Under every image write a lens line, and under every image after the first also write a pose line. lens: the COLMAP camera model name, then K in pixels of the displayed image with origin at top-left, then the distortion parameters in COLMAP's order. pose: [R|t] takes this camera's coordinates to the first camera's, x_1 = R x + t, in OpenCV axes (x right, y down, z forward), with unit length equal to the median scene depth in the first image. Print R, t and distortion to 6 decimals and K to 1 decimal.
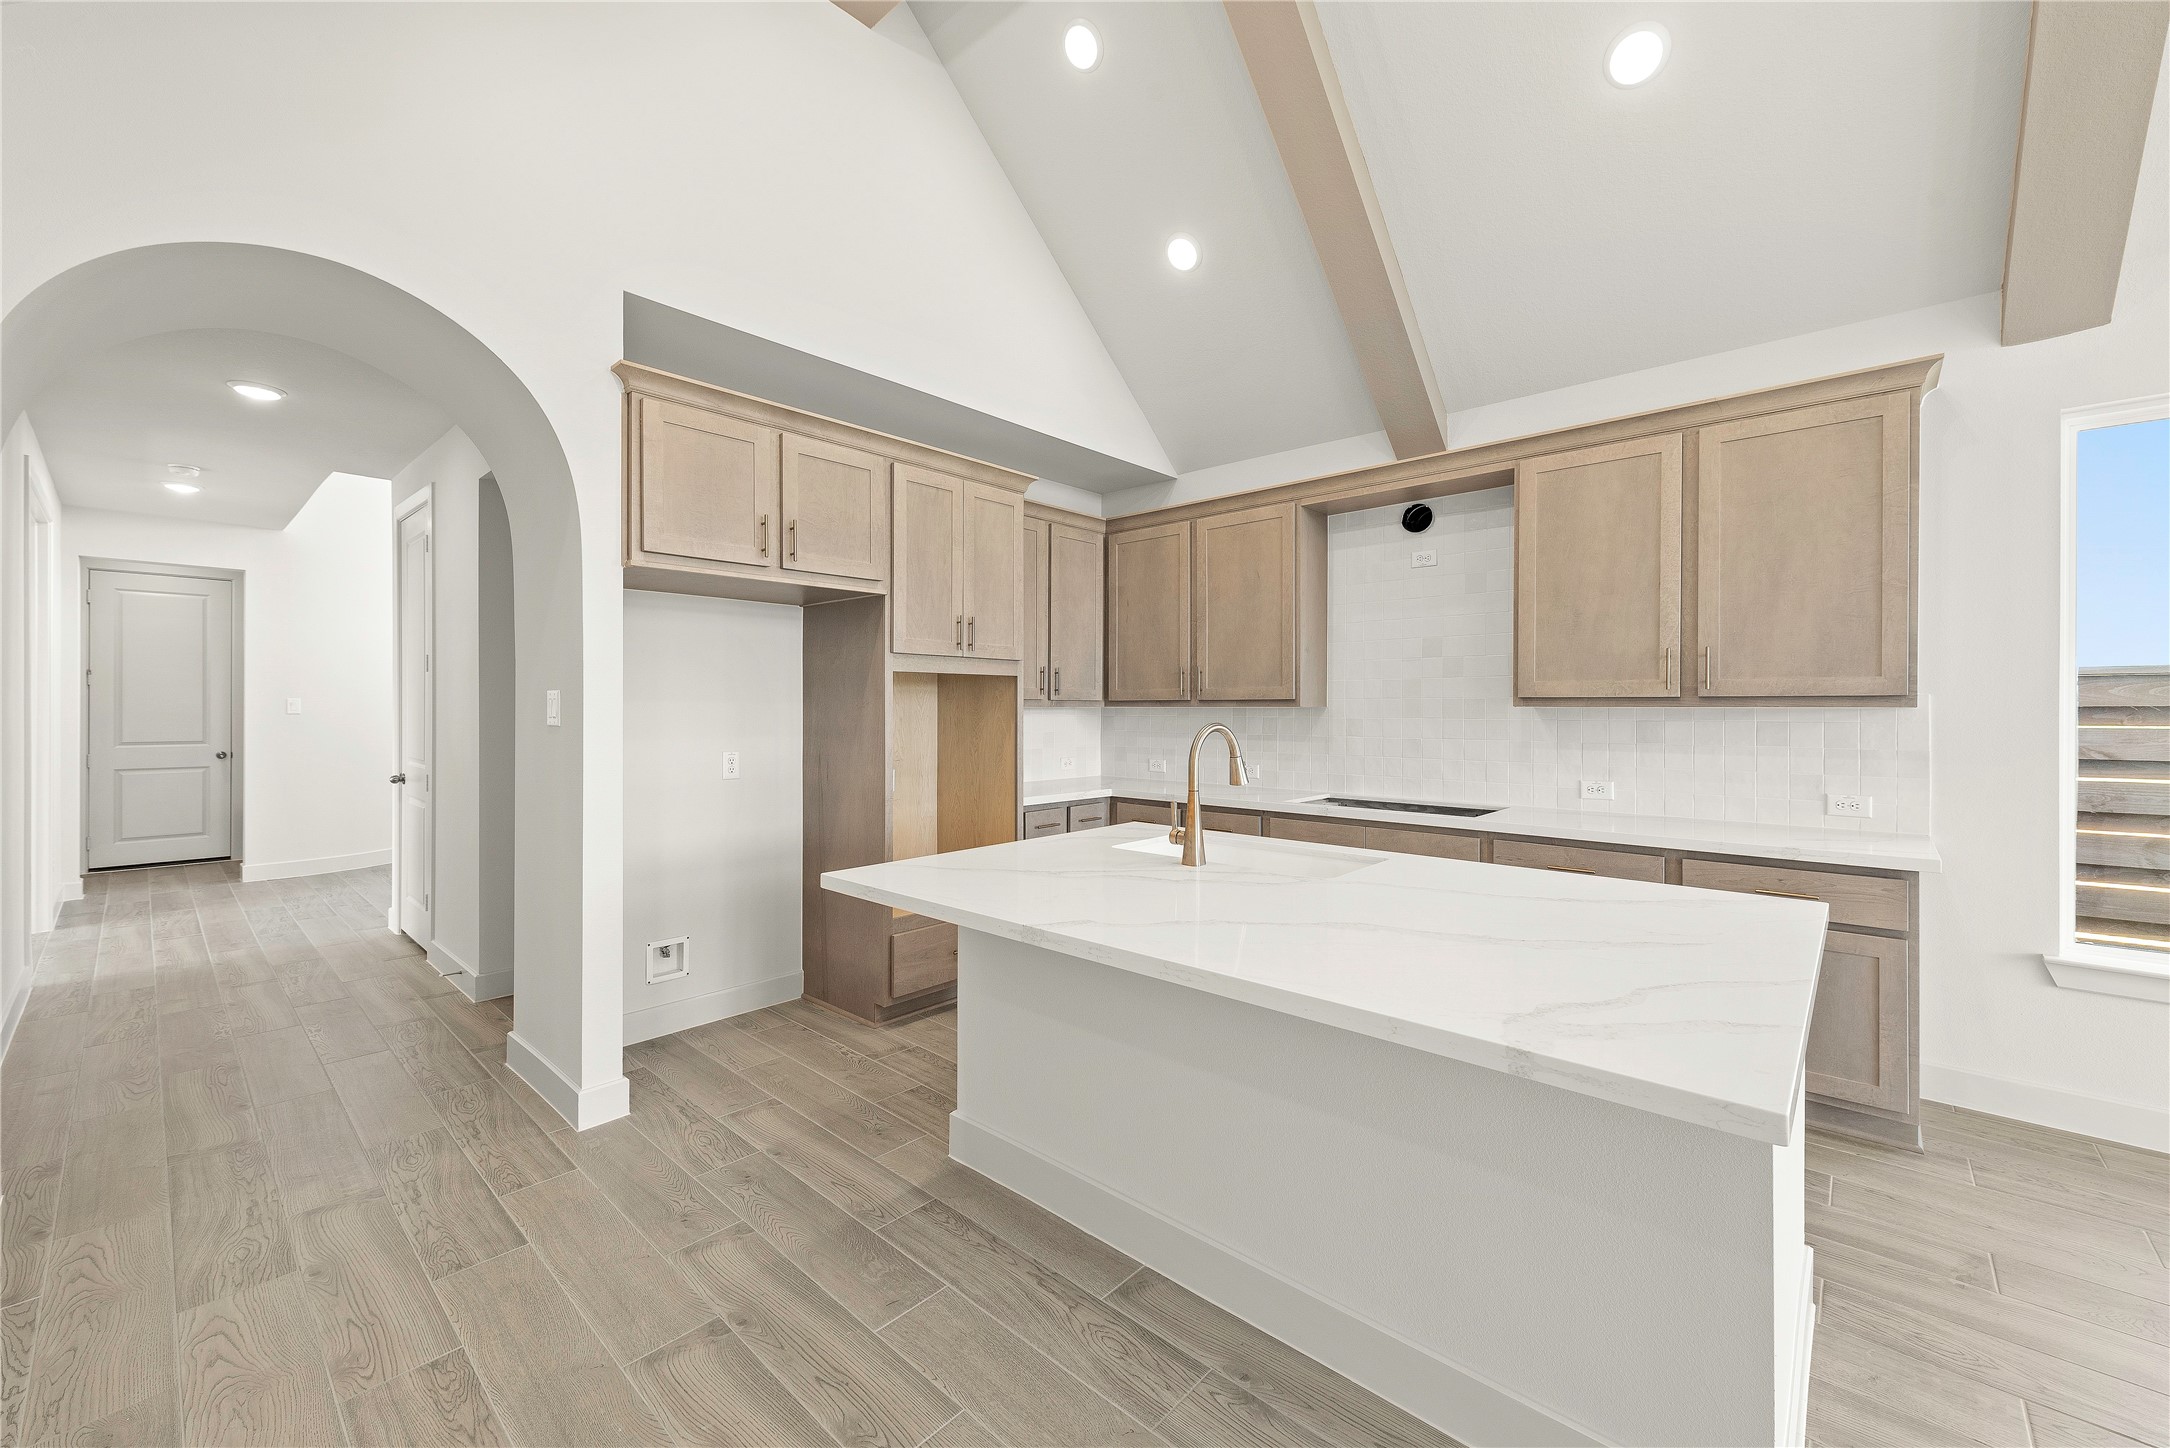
lens RADIAL K [[849.5, 0, 1080.0], [0, 849.5, 710.1], [0, 0, 1]] dist [0.011280, -0.002921]
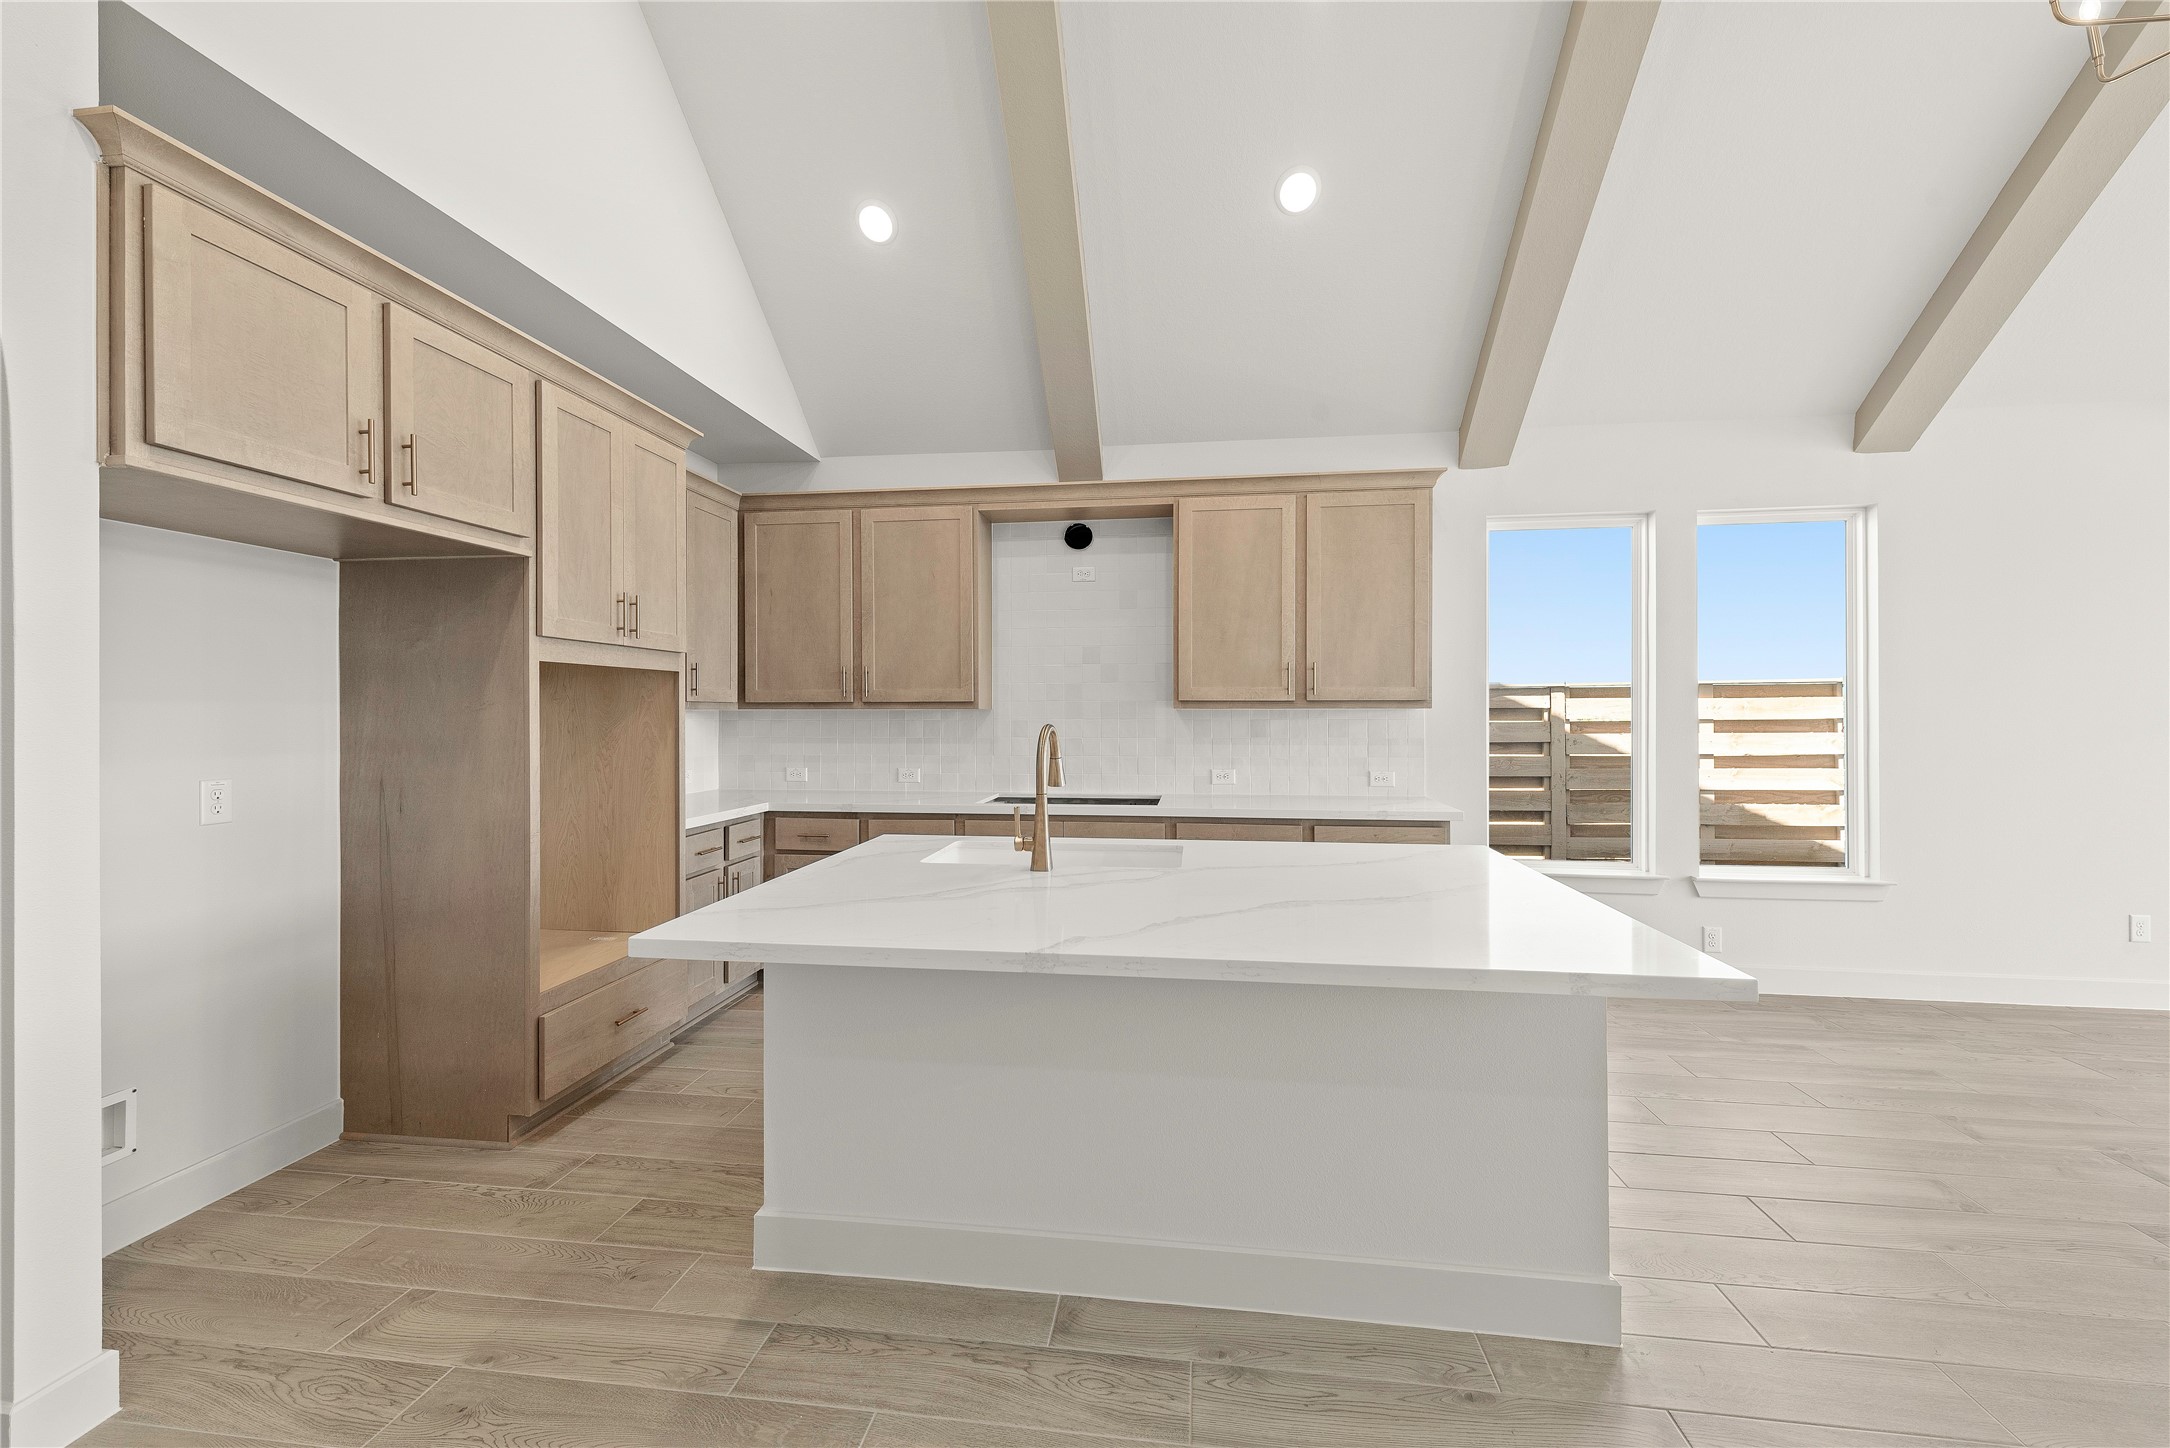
lens RADIAL K [[849.5, 0, 1081.7], [0, 849.5, 712.5], [0, 0, 1]] dist [0.011280, -0.002921]
pose [[0.822110, -0.002556, 0.569322, -0.284227], [0.003462, 0.999994, -0.000510, 0.001722], [-0.569317, 0.002391, 0.822114, 0.129941]]
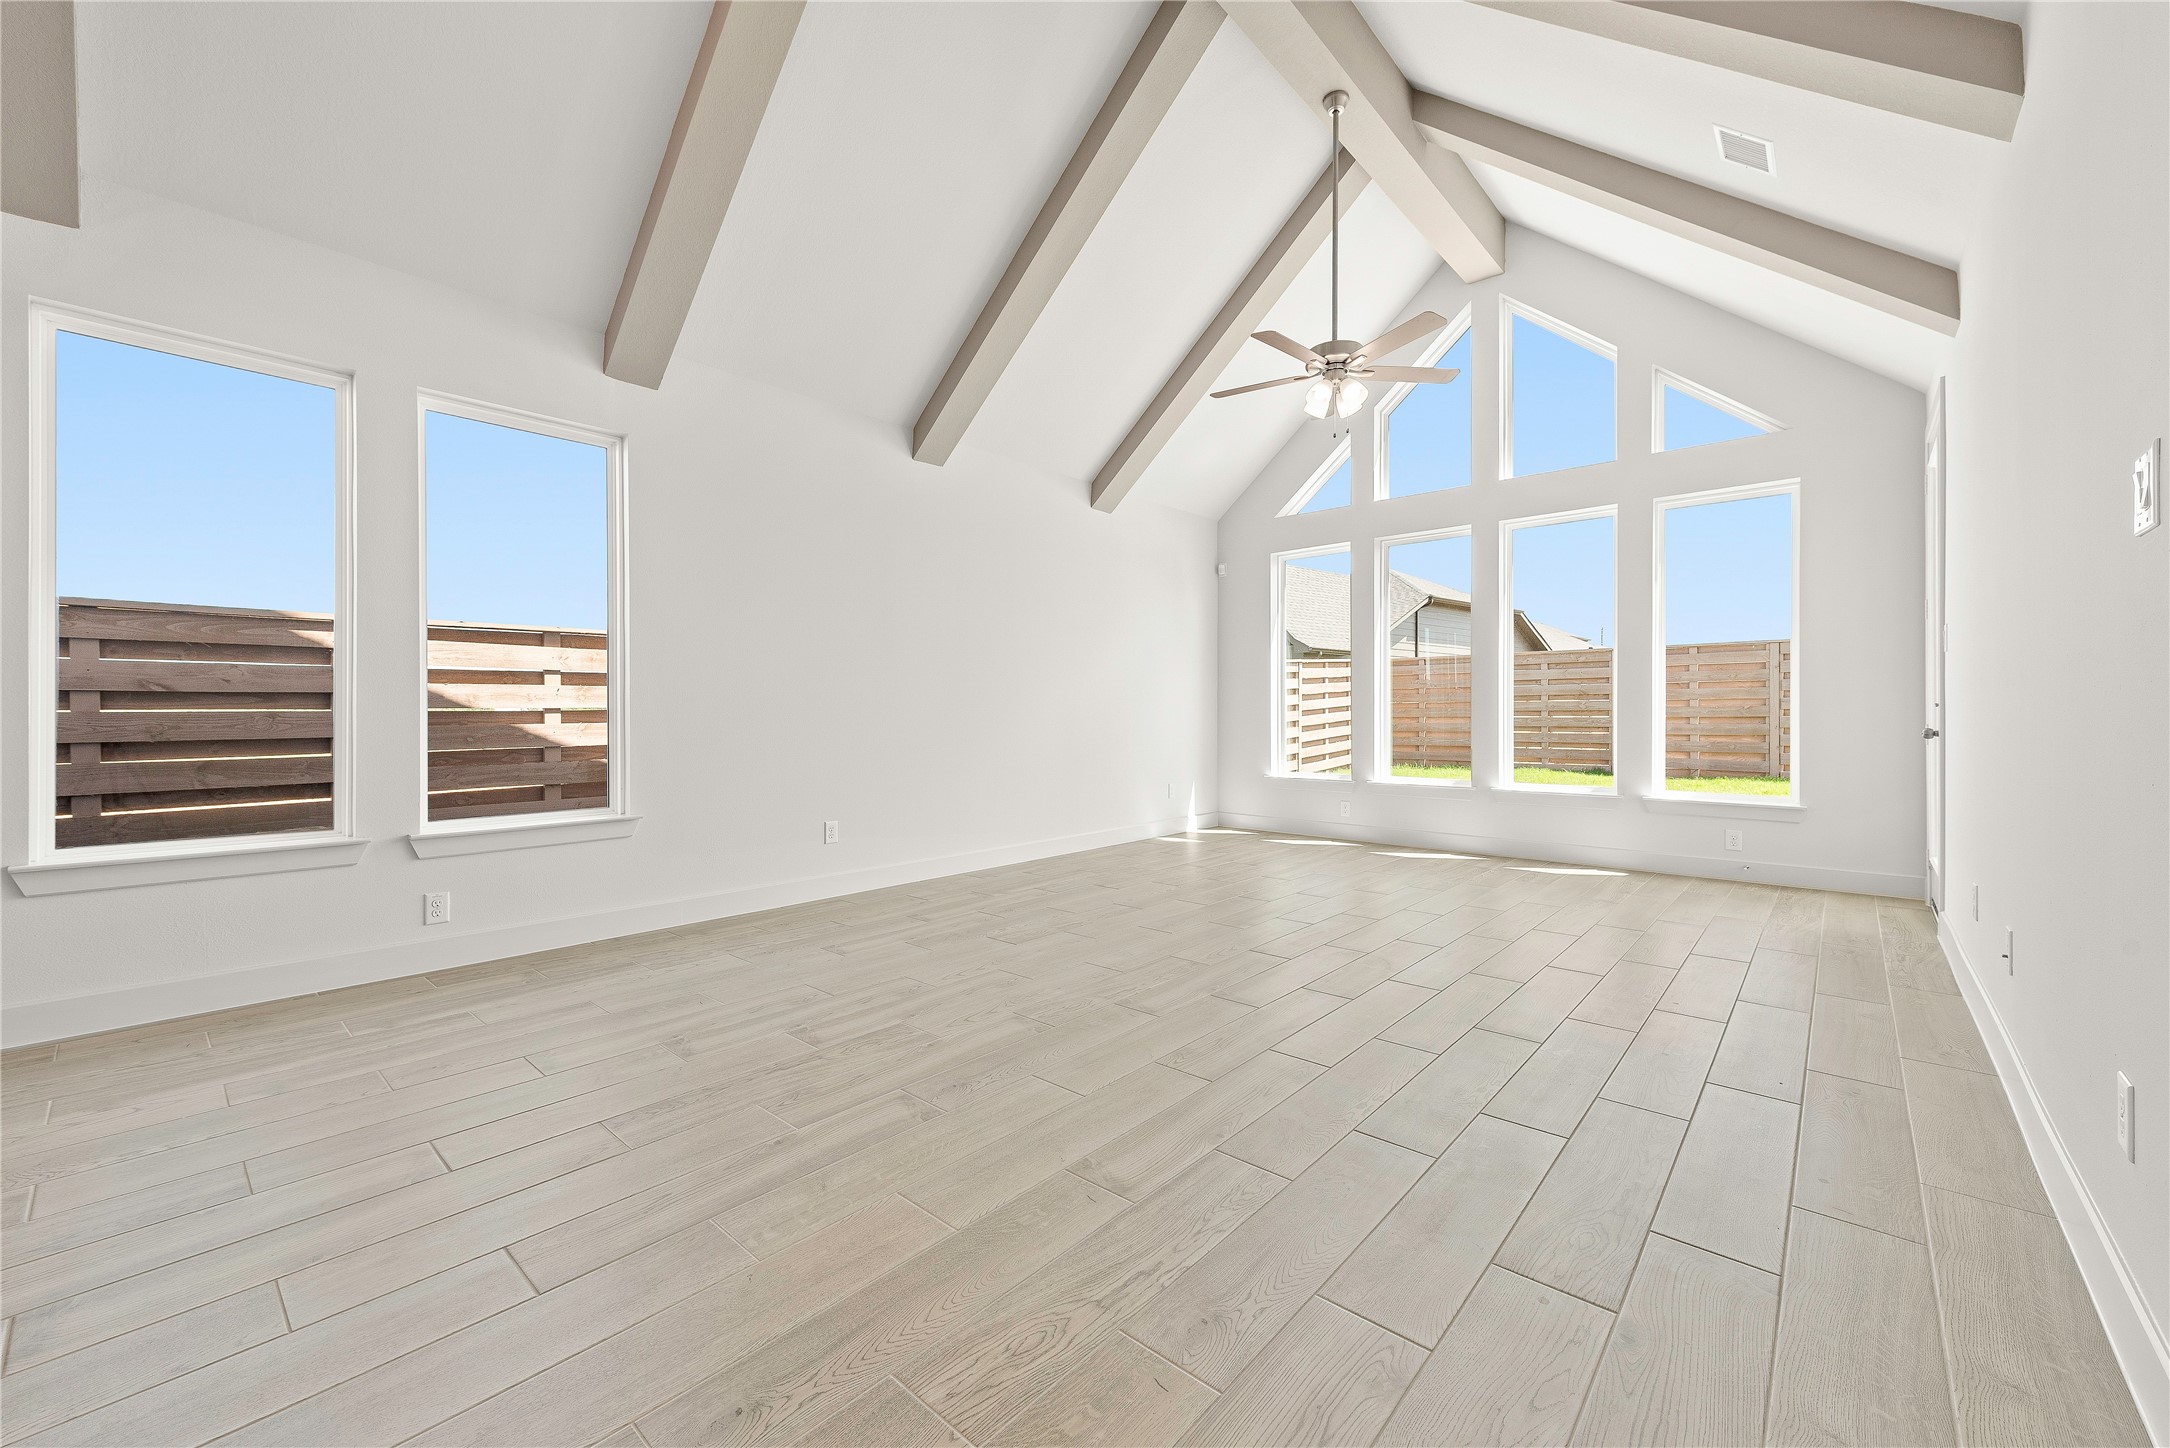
lens RADIAL K [[849.5, 0, 1086.5], [0, 849.5, 709.1], [0, 0, 1]] dist [0.011280, -0.002921]
pose [[-0.012632, 0.005349, 0.999906, 0.141694], [0.005450, 0.999971, -0.005281, 0.106146], [-0.999905, 0.005383, -0.012661, -0.144812]]
